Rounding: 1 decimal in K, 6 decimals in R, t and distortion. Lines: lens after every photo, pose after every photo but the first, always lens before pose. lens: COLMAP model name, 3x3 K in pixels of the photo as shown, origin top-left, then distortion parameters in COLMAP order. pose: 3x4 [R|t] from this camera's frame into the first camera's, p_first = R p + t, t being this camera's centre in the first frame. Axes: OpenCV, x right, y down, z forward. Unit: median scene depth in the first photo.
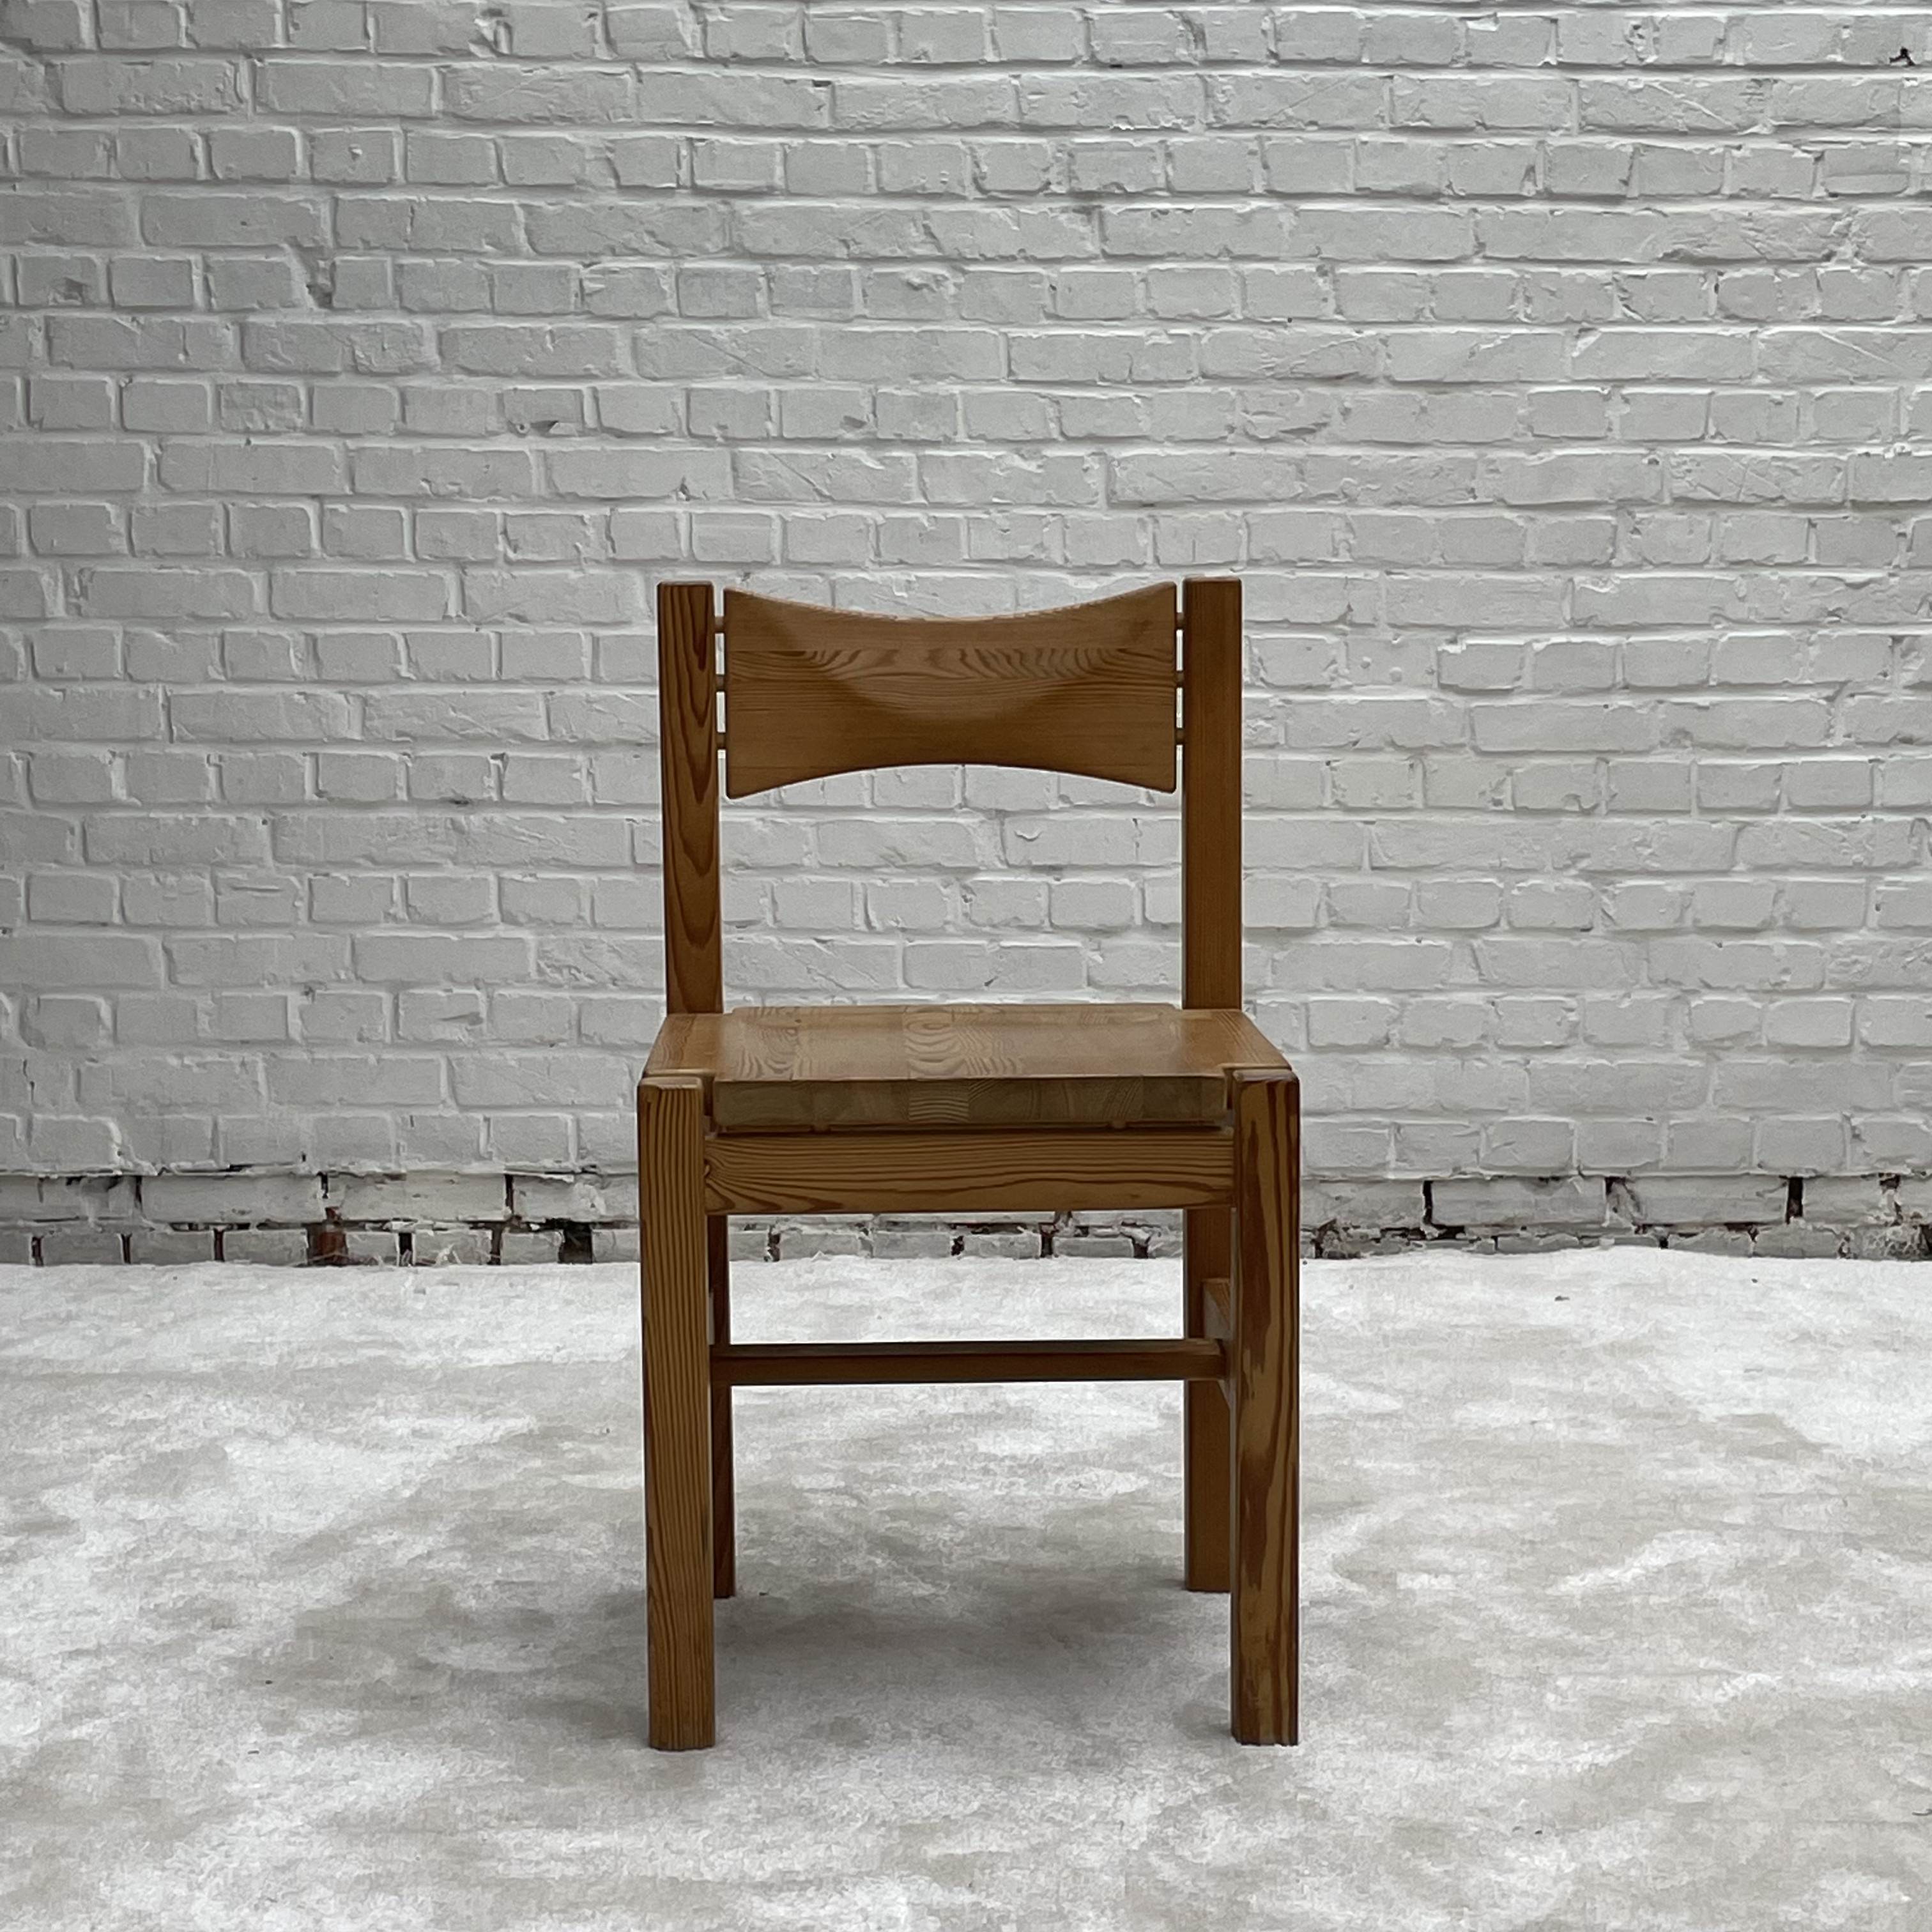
lens RADIAL K [[3996.5, 0, 960.4], [0, 3996.5, 967.5], [0, 0, 1]] dist [0.120117, 0.000000]
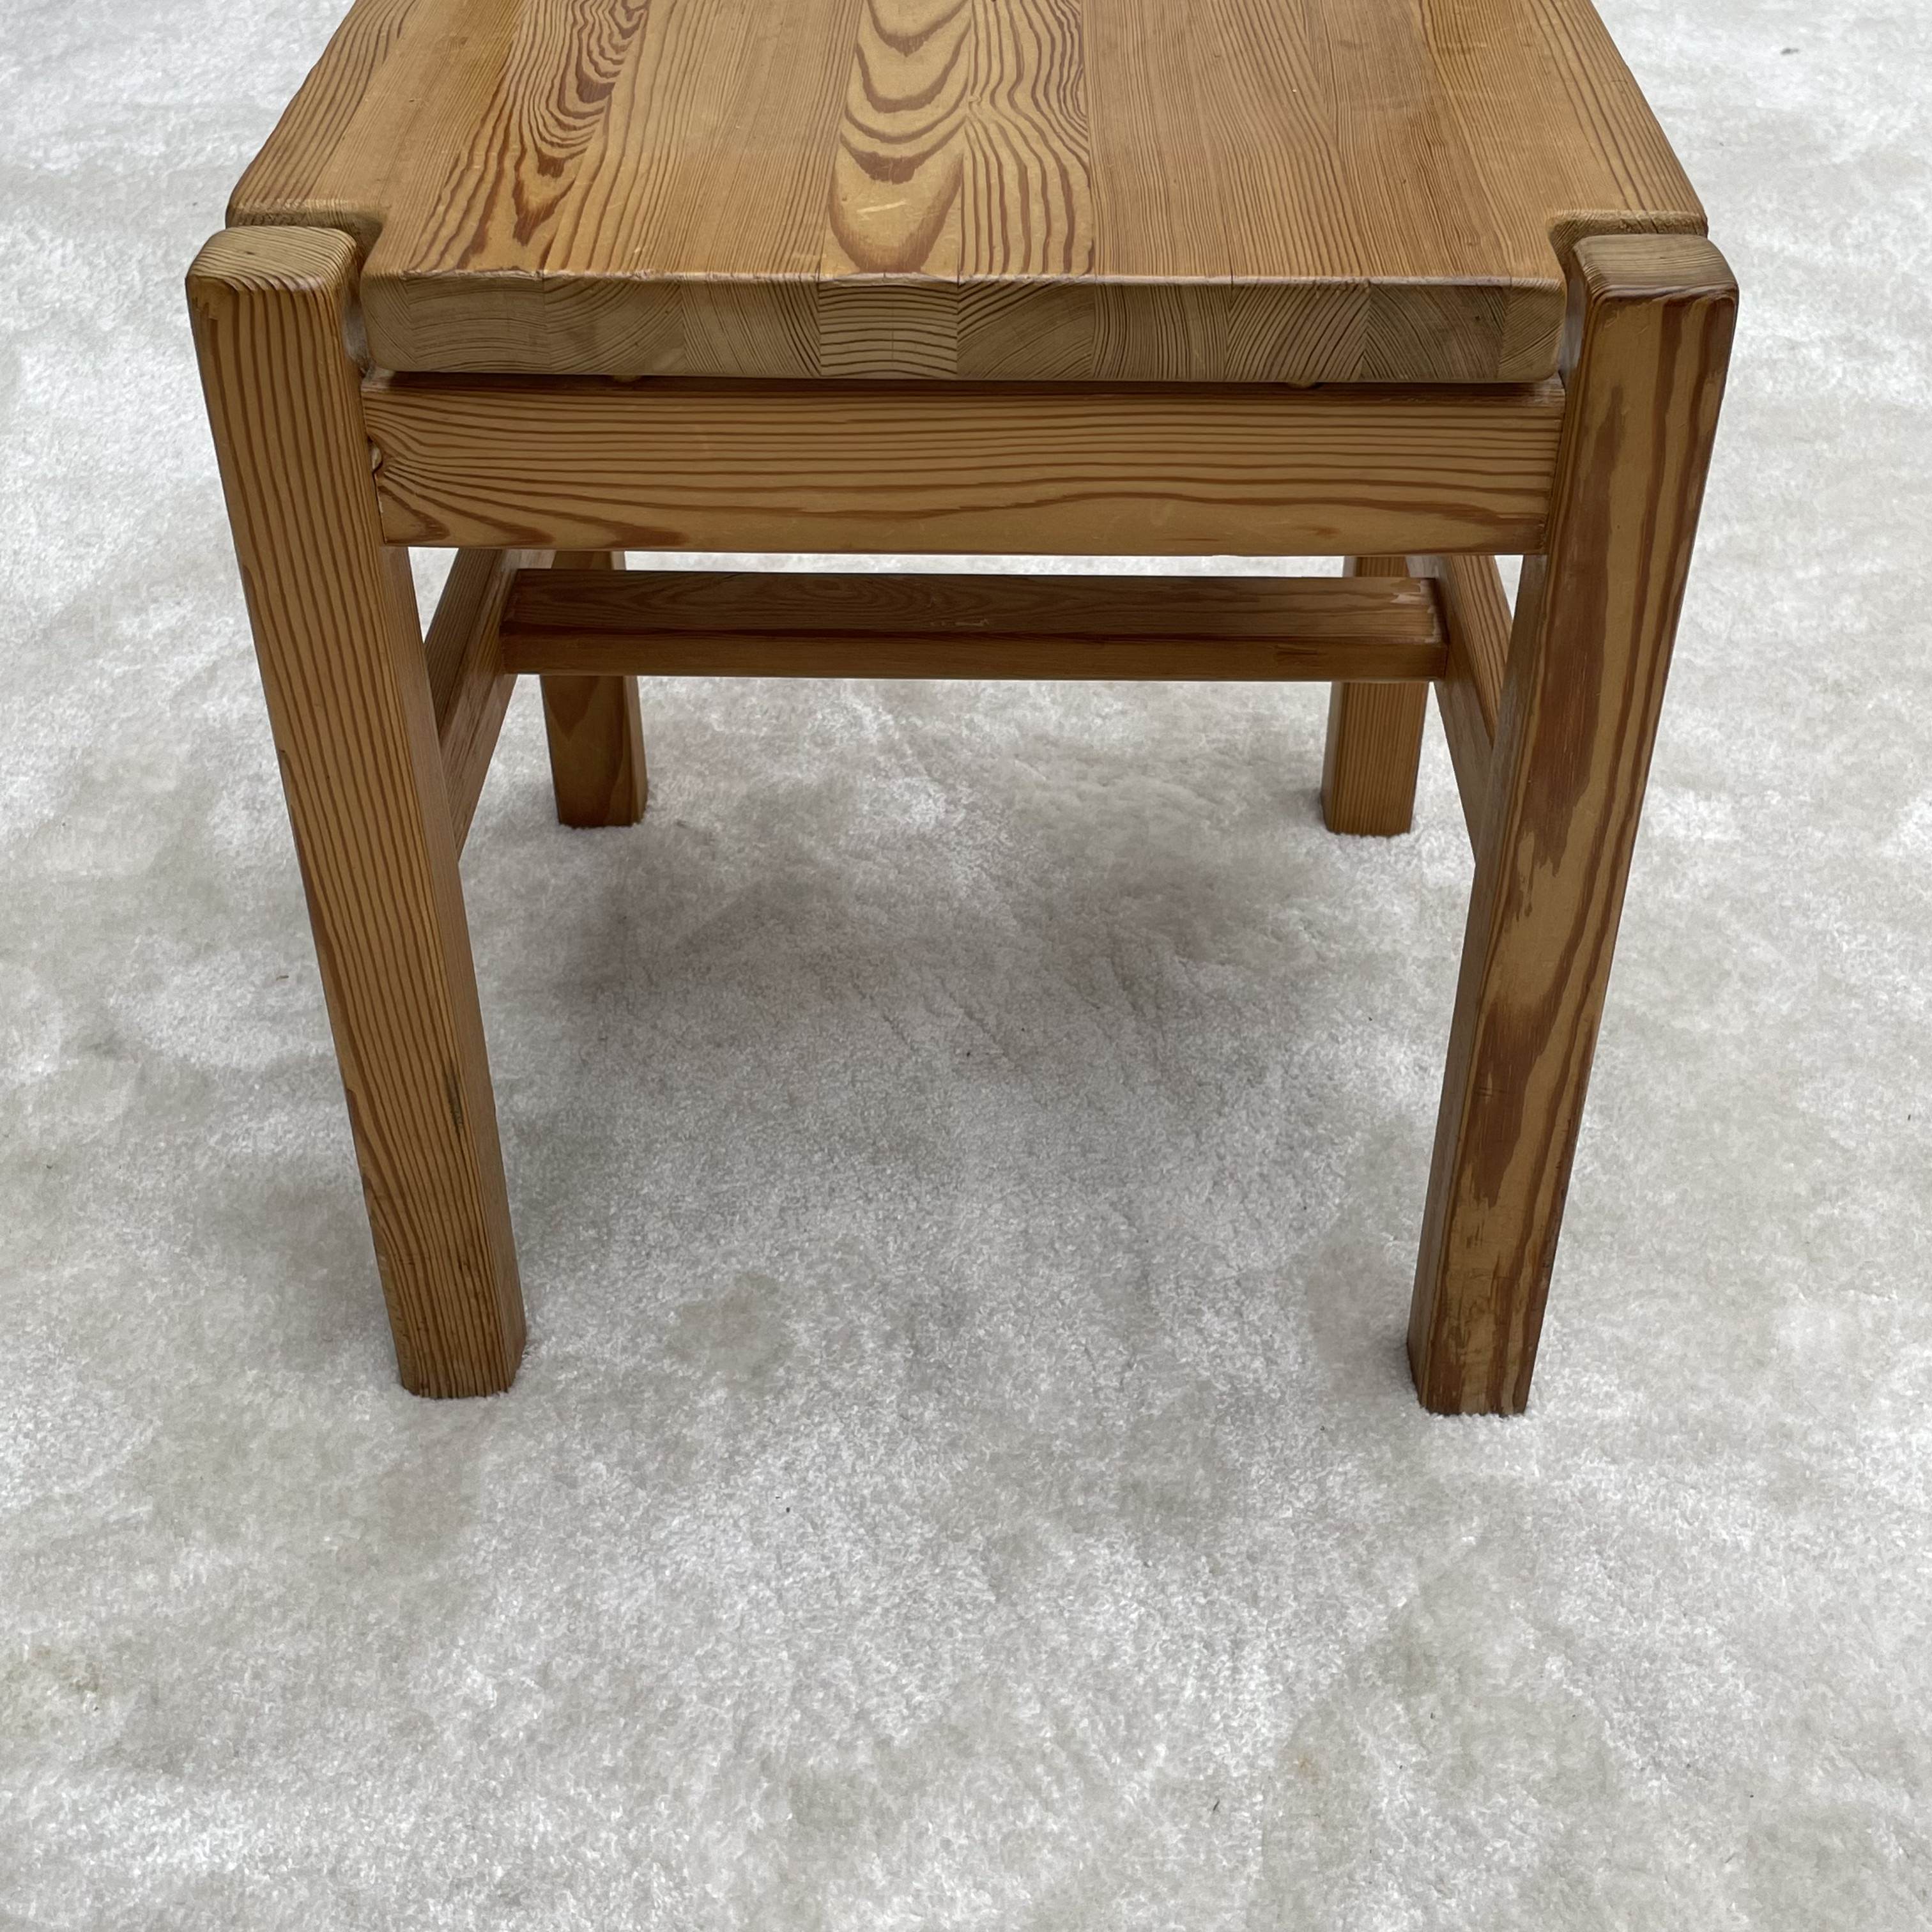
lens RADIAL K [[2574.9, 0, 980.3], [0, 2574.9, 968.7], [0, 0, 1]] dist [0.044090, 0.000000]
pose [[0.999050, 0.033331, -0.028061, 0.008824], [-0.013440, 0.848379, 0.529219, -0.033652], [0.041446, -0.528339, 0.848021, 0.443627]]
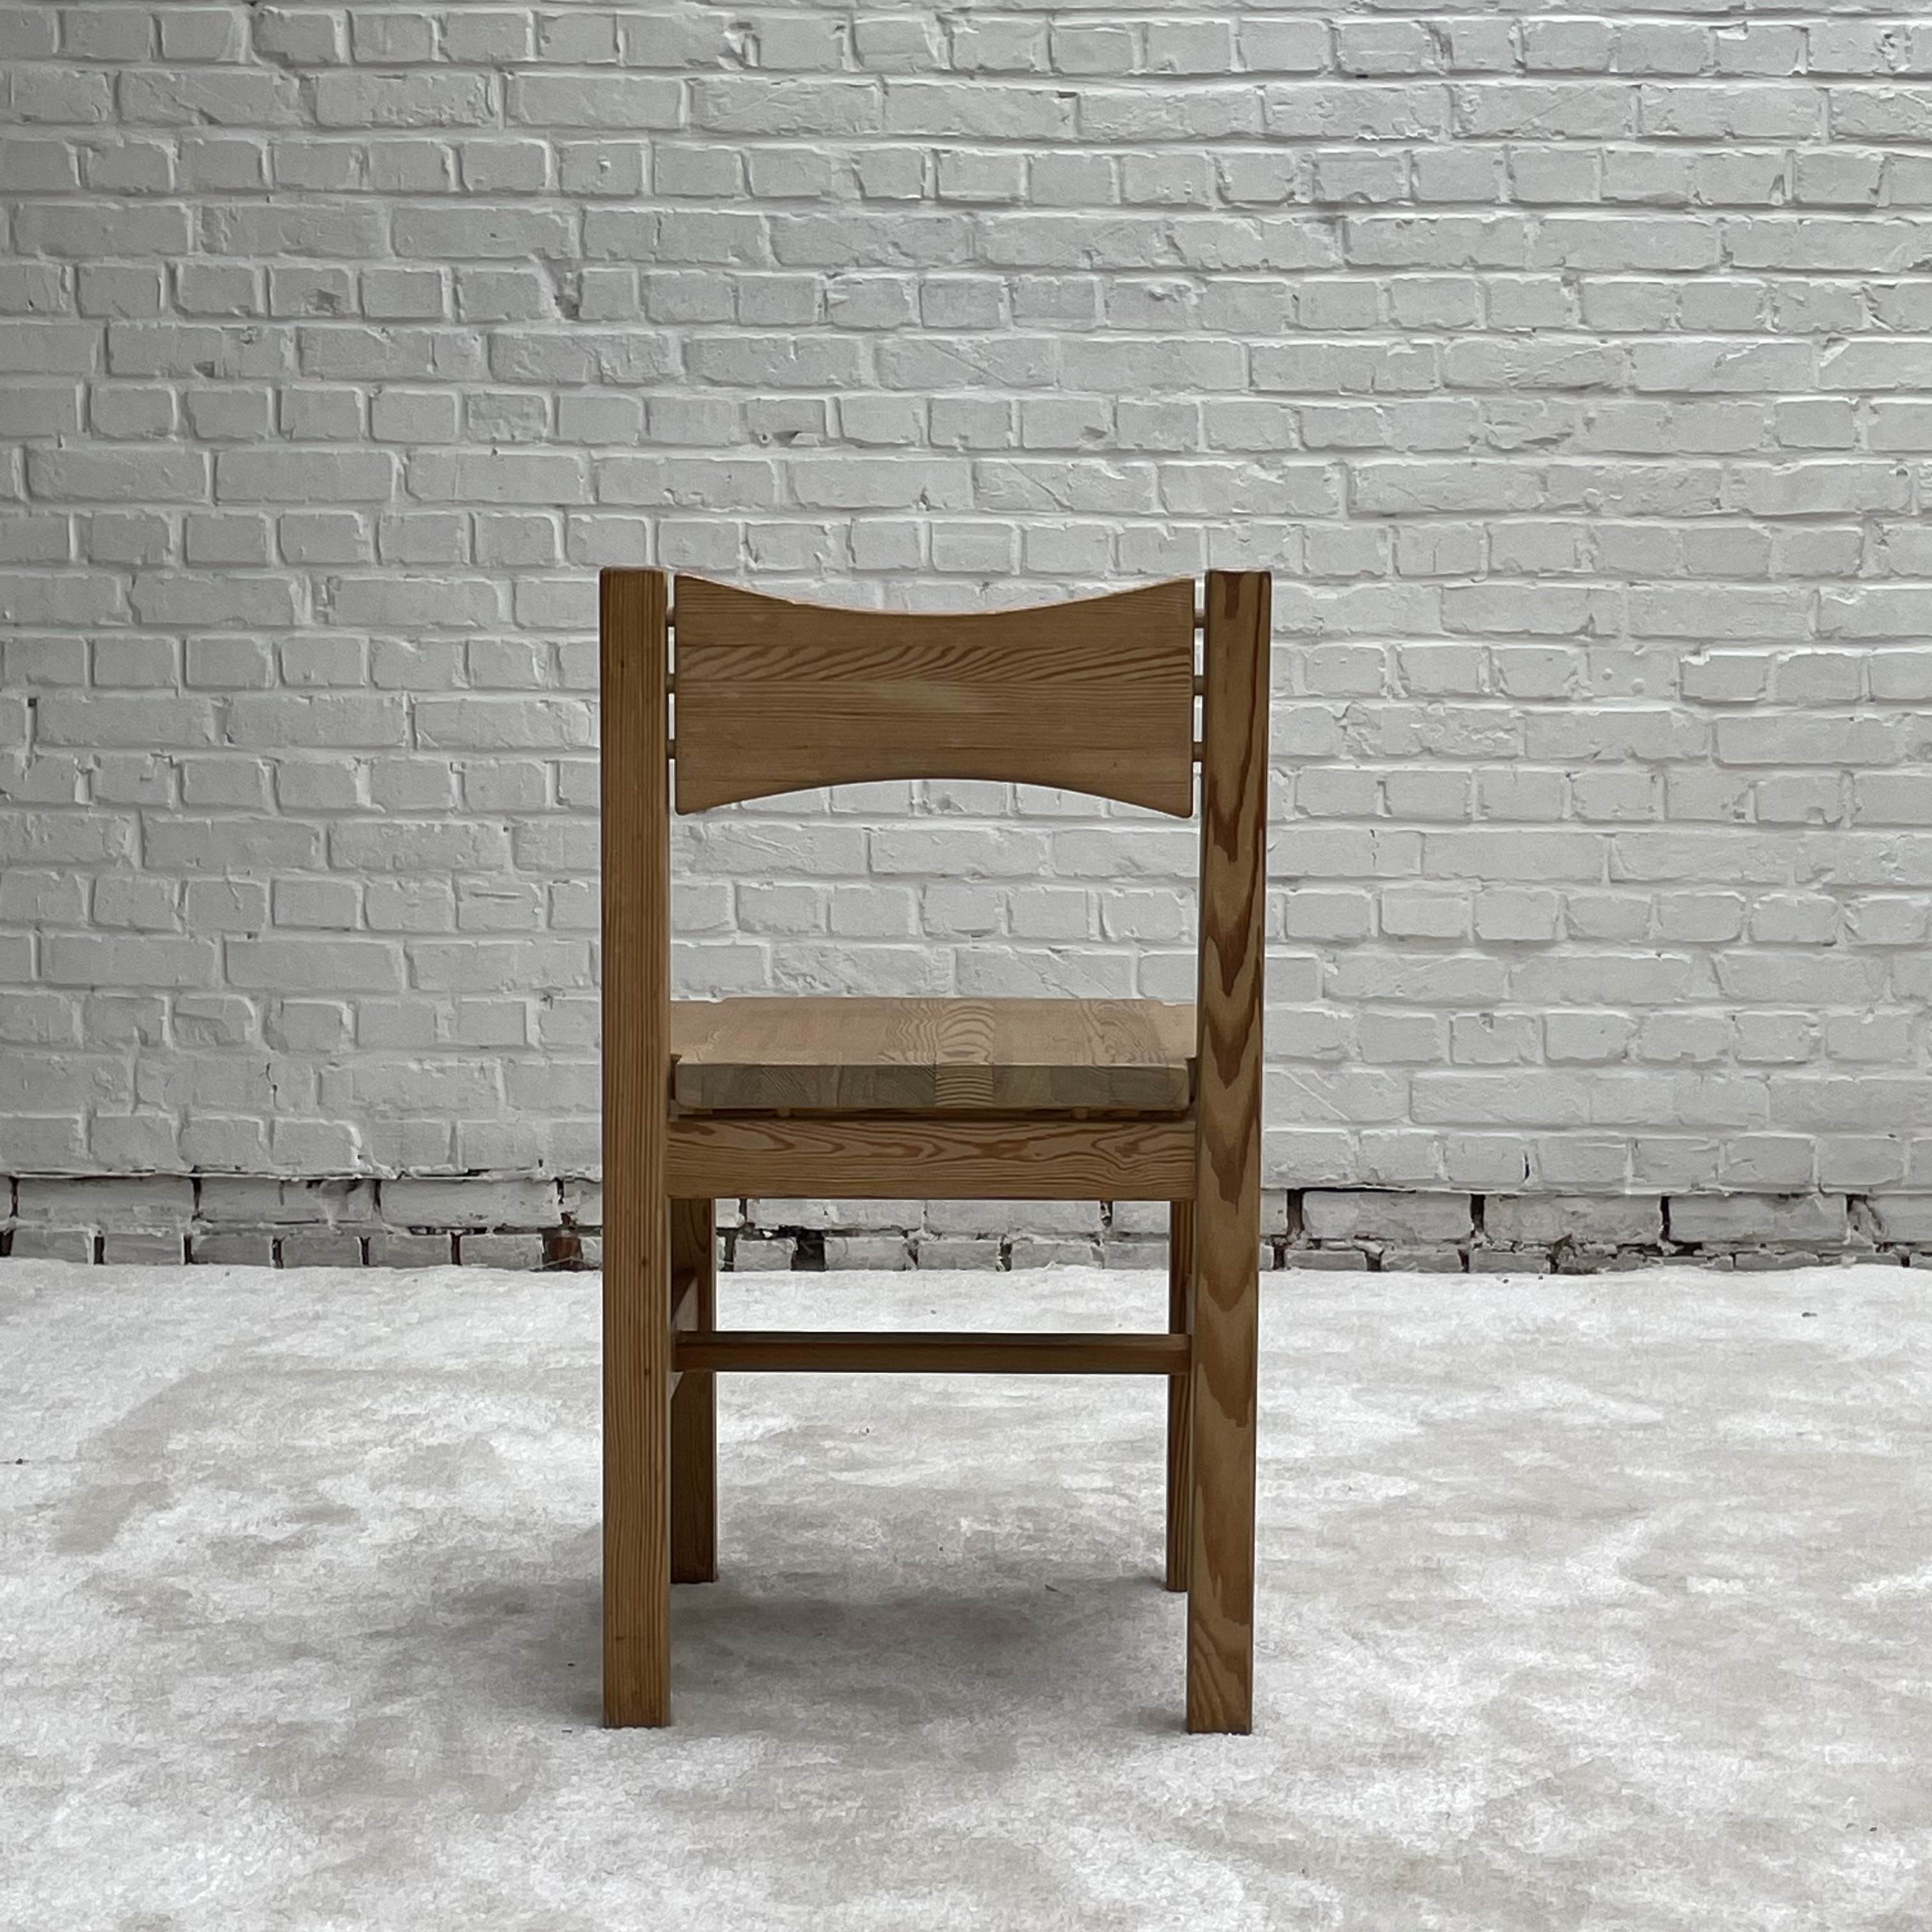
lens RADIAL K [[3996.5, 0, 946.7], [0, 3996.5, 970.6], [0, 0, 1]] dist [0.120117, 0.000000]
pose [[0.999459, 0.006525, -0.032225, -0.030526], [-0.006859, 0.999924, -0.010252, 0.008972], [0.032156, 0.010467, 0.999428, -0.000621]]
